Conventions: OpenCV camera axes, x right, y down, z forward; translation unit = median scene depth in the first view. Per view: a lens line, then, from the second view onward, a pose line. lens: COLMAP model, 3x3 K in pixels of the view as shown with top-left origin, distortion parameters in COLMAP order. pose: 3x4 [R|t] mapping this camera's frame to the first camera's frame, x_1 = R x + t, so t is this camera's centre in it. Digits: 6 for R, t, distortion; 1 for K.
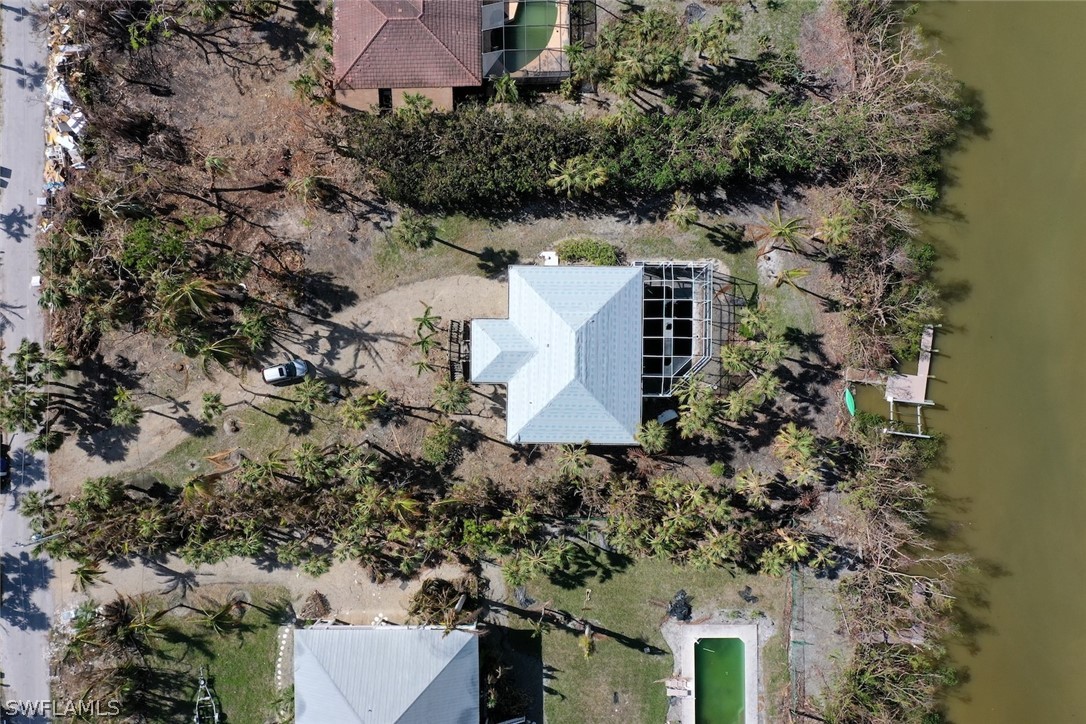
lens RADIAL K [[877.2, 0, 543.0], [0, 877.2, 361.9], [0, 0, 1]] dist [0.015326, -0.008262]
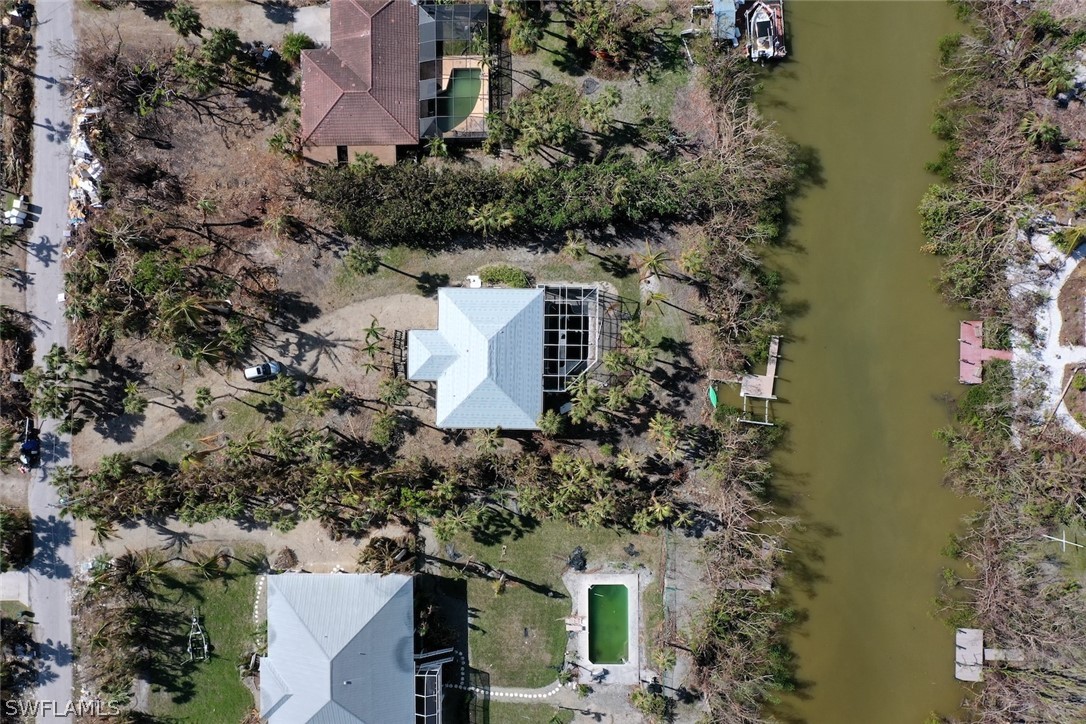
lens RADIAL K [[877.2, 0, 542.8], [0, 877.2, 362.5], [0, 0, 1]] dist [0.015326, -0.008262]
pose [[0.999984, 0.003768, 0.004217, 0.101074], [-0.003765, 0.999993, -0.000547, -0.001554], [-0.004219, 0.000531, 0.999991, -0.252289]]
